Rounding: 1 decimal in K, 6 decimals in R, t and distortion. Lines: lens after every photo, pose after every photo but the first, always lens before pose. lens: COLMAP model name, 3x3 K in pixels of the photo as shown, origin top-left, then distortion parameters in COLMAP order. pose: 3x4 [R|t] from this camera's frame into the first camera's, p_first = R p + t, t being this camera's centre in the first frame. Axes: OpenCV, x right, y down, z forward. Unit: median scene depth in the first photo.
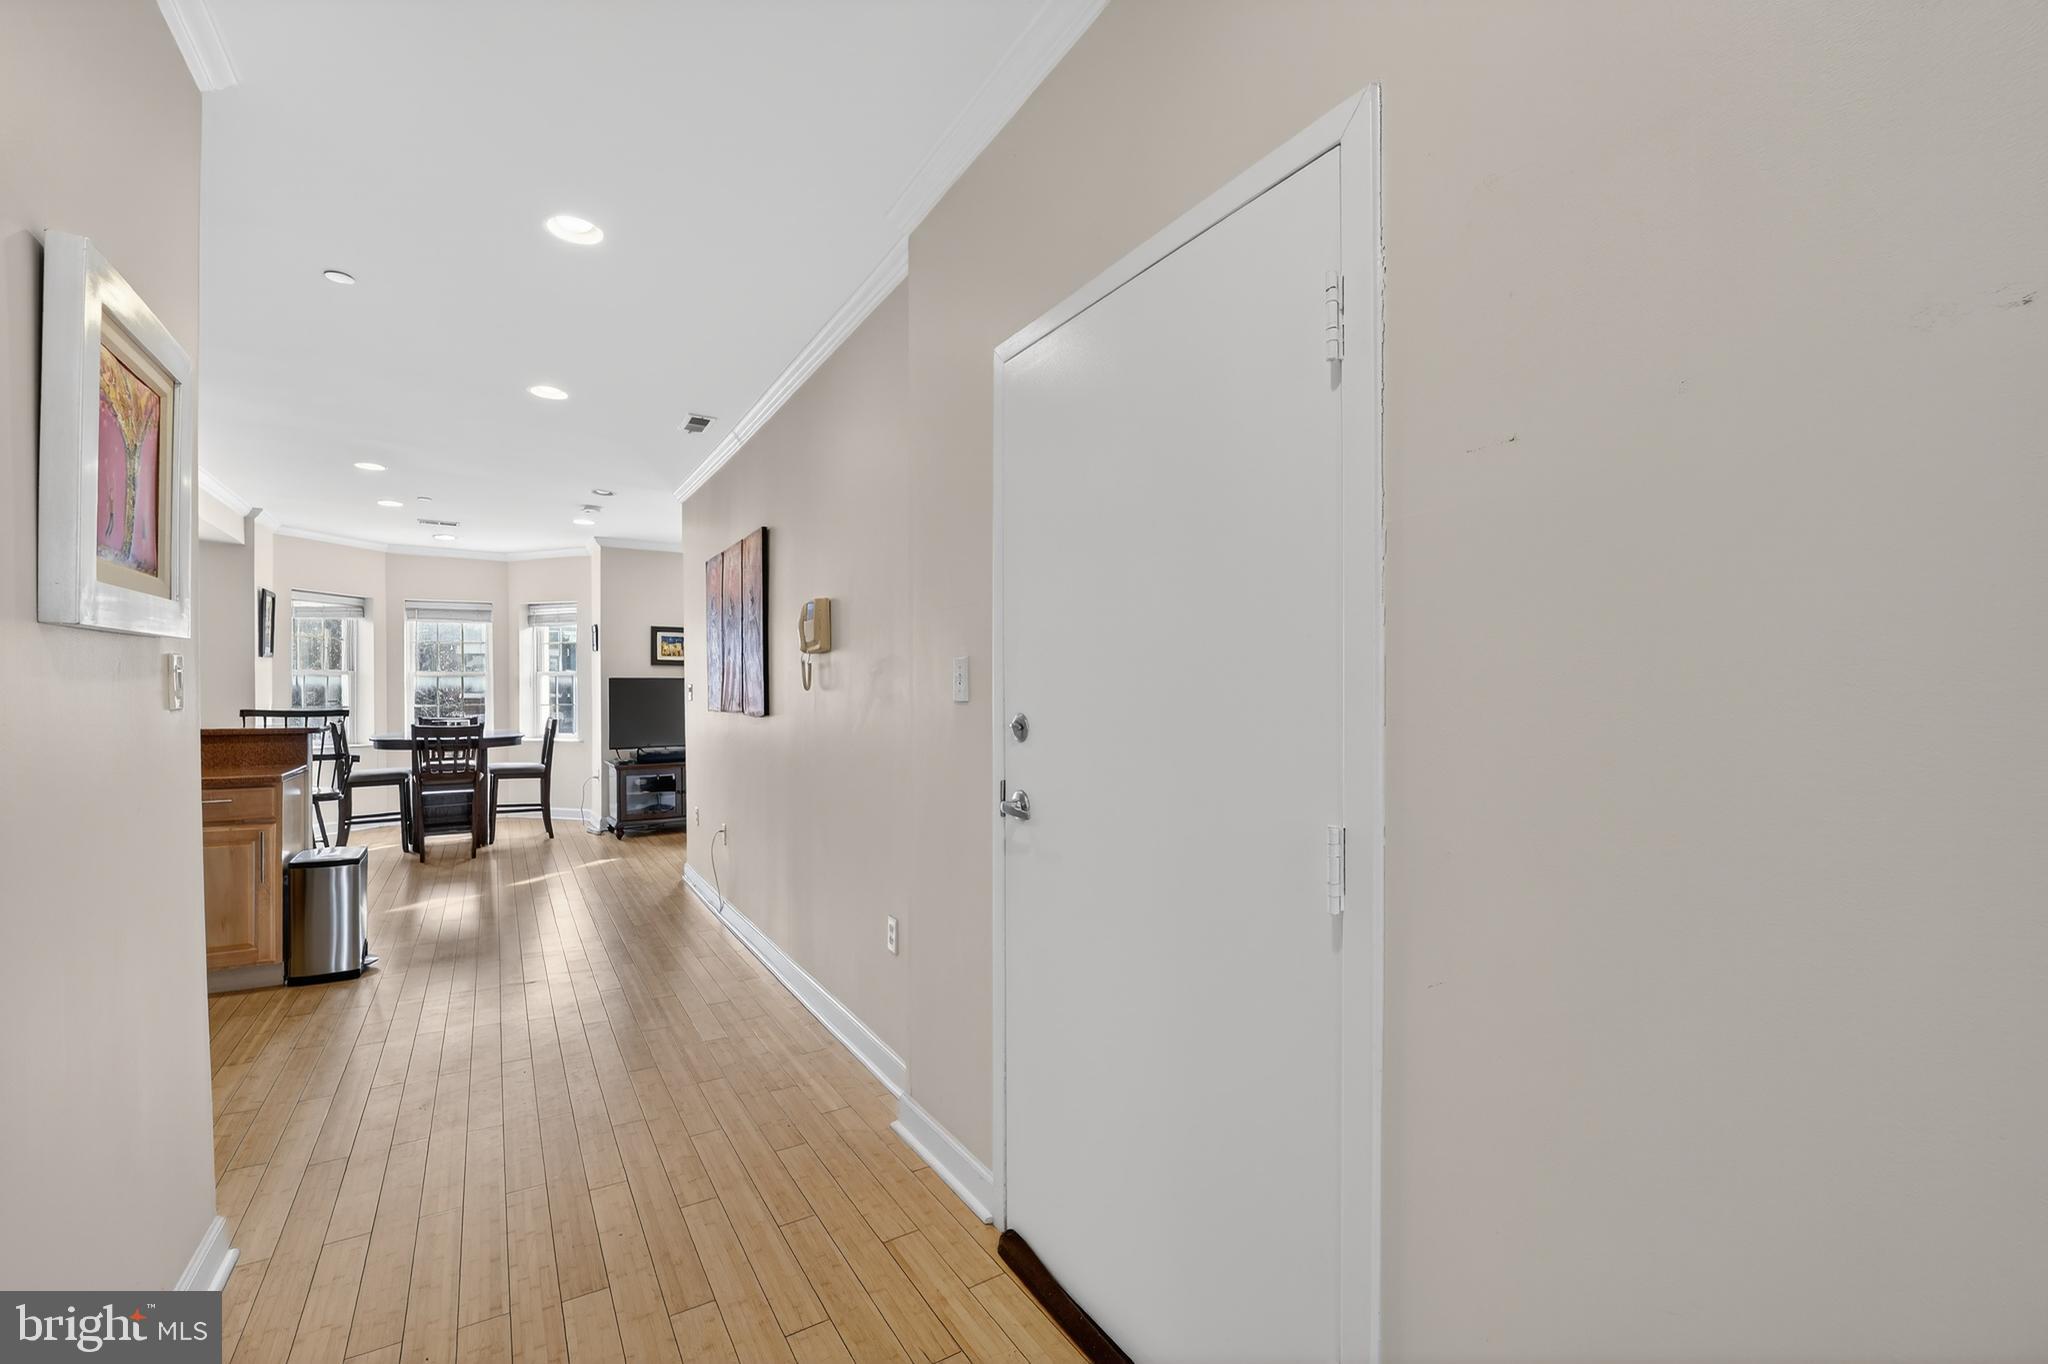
lens RADIAL K [[839.1, 0, 1026.9], [0, 839.1, 694.7], [0, 0, 1]] dist [-0.021336, -0.000115]
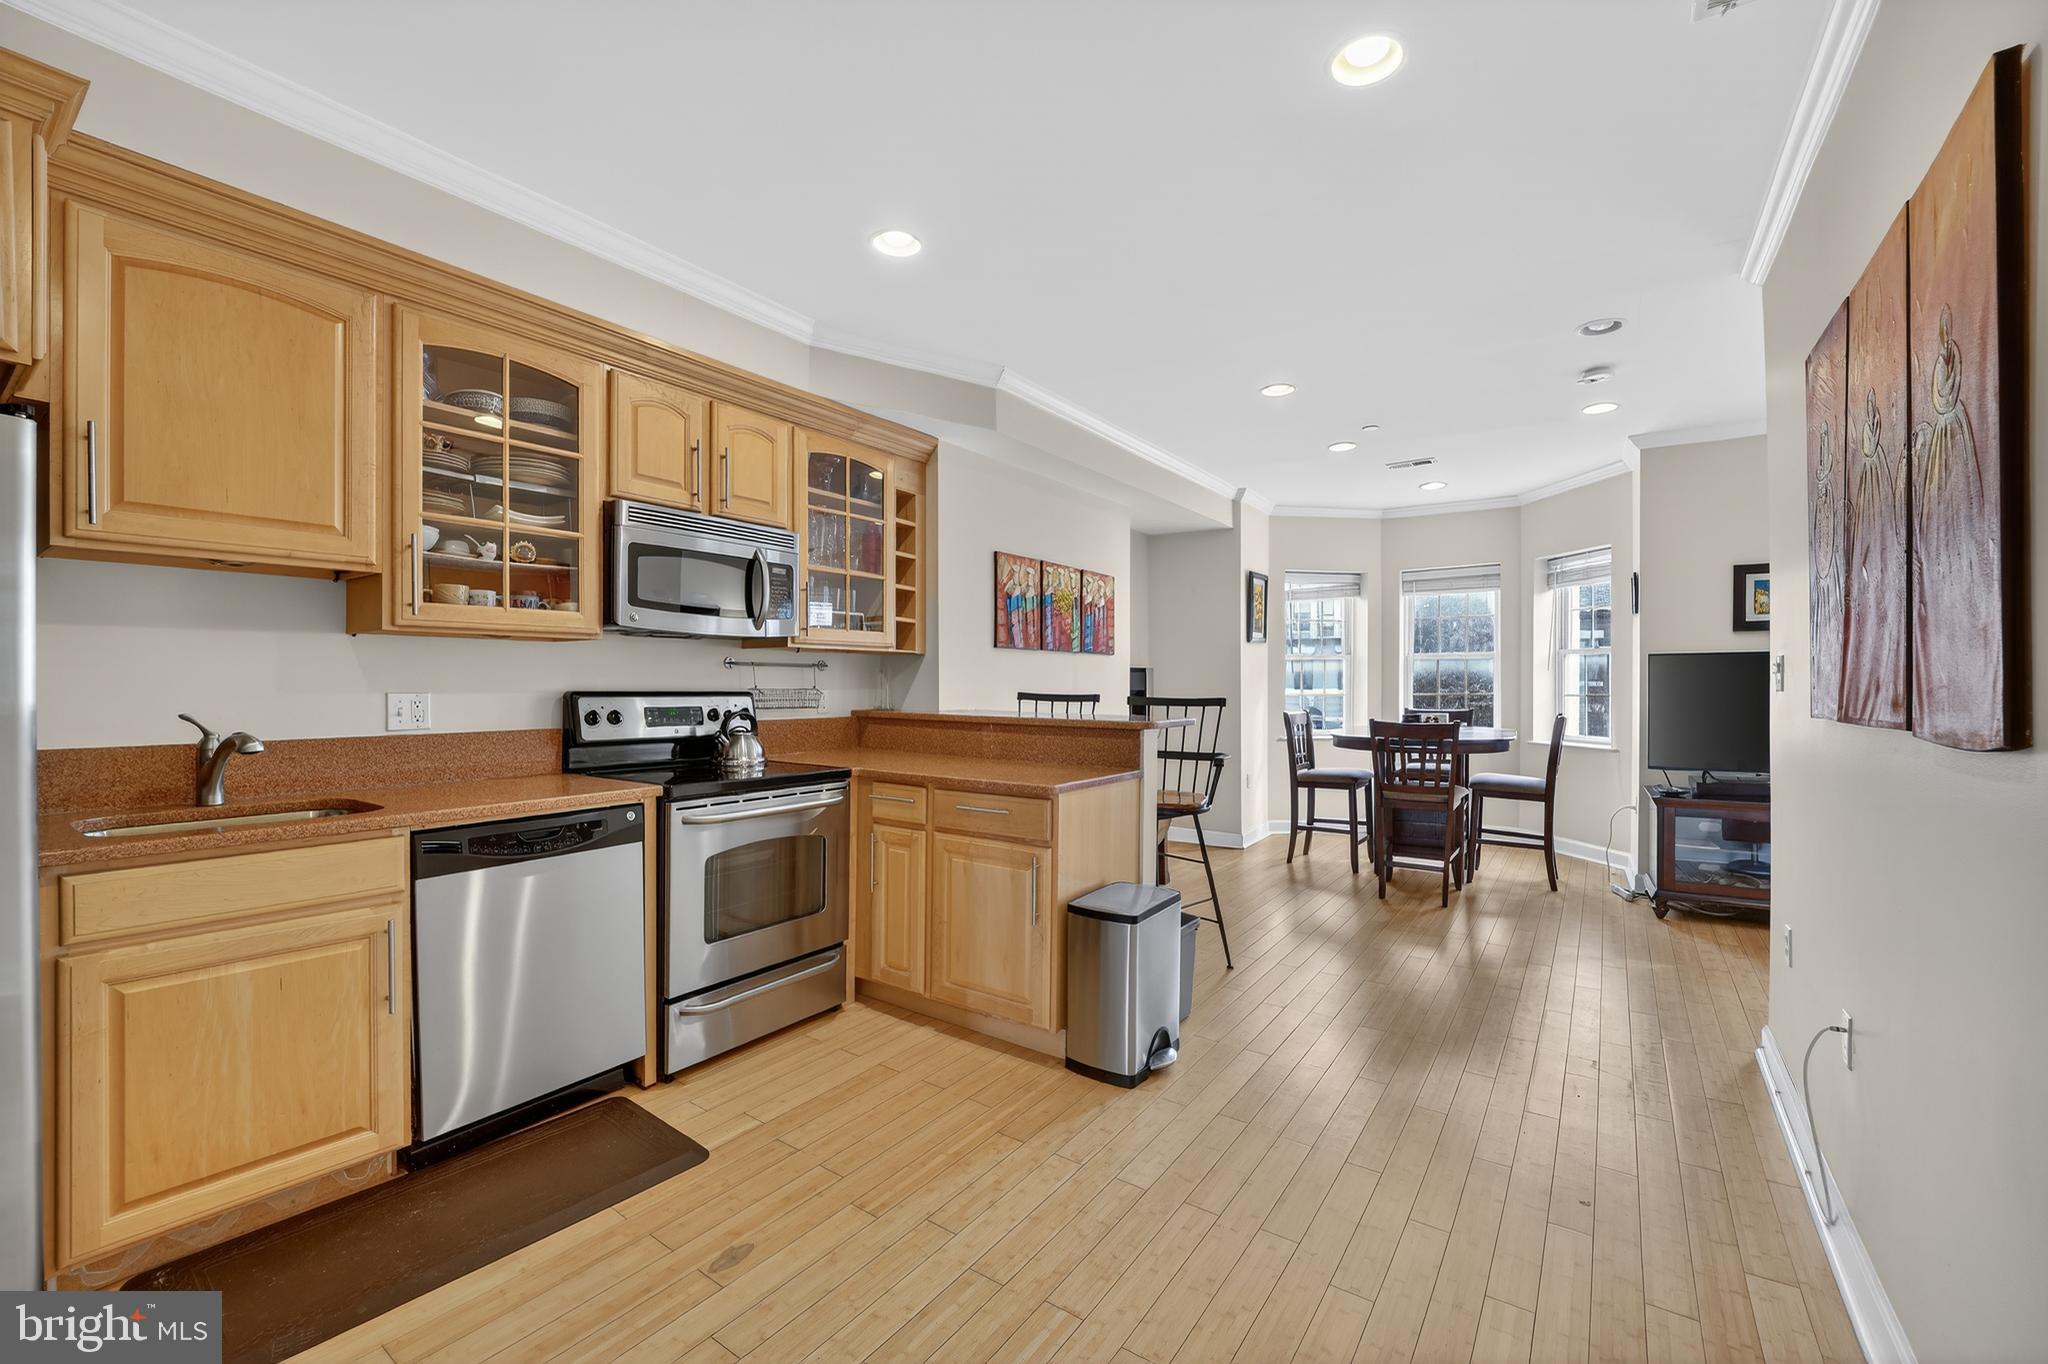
lens RADIAL K [[839.1, 0, 1021.7], [0, 839.1, 690.8], [0, 0, 1]] dist [-0.021336, -0.000115]
pose [[0.374428, 0.008289, -0.927219, -0.107655], [-0.000629, 0.999962, 0.008685, 0.002086], [0.927256, -0.002669, 0.374419, 0.349643]]
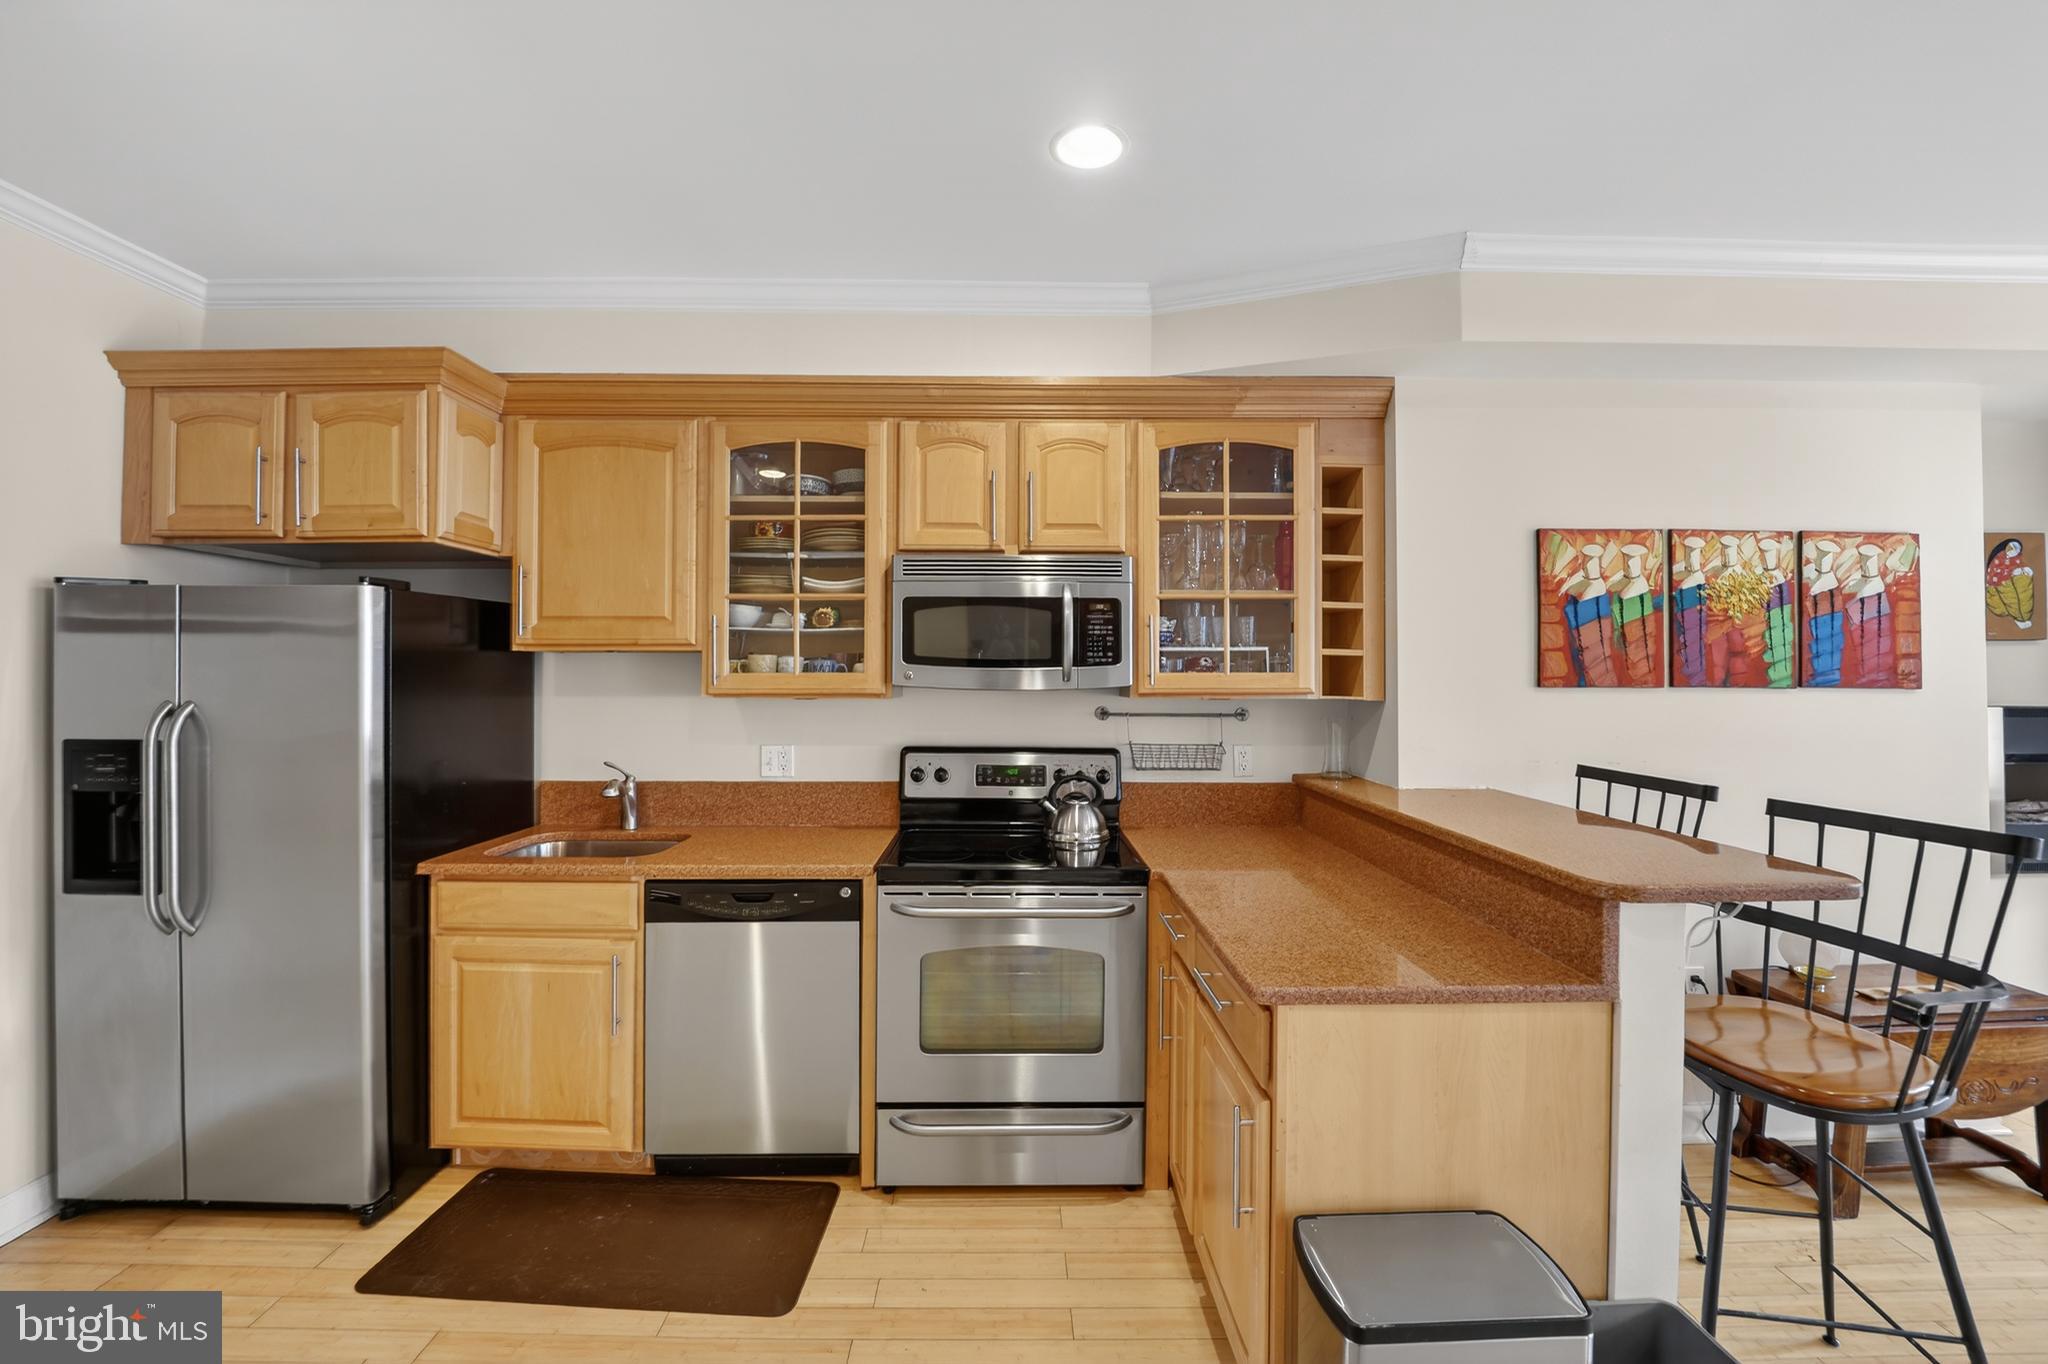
lens RADIAL K [[839.1, 0, 1023.0], [0, 839.1, 664.5], [0, 0, 1]] dist [-0.021336, -0.000115]
pose [[-0.536349, -0.015413, -0.843856, -0.237919], [-0.002699, 0.999859, -0.016547, -0.024988], [0.843992, -0.006598, -0.536315, 0.548916]]
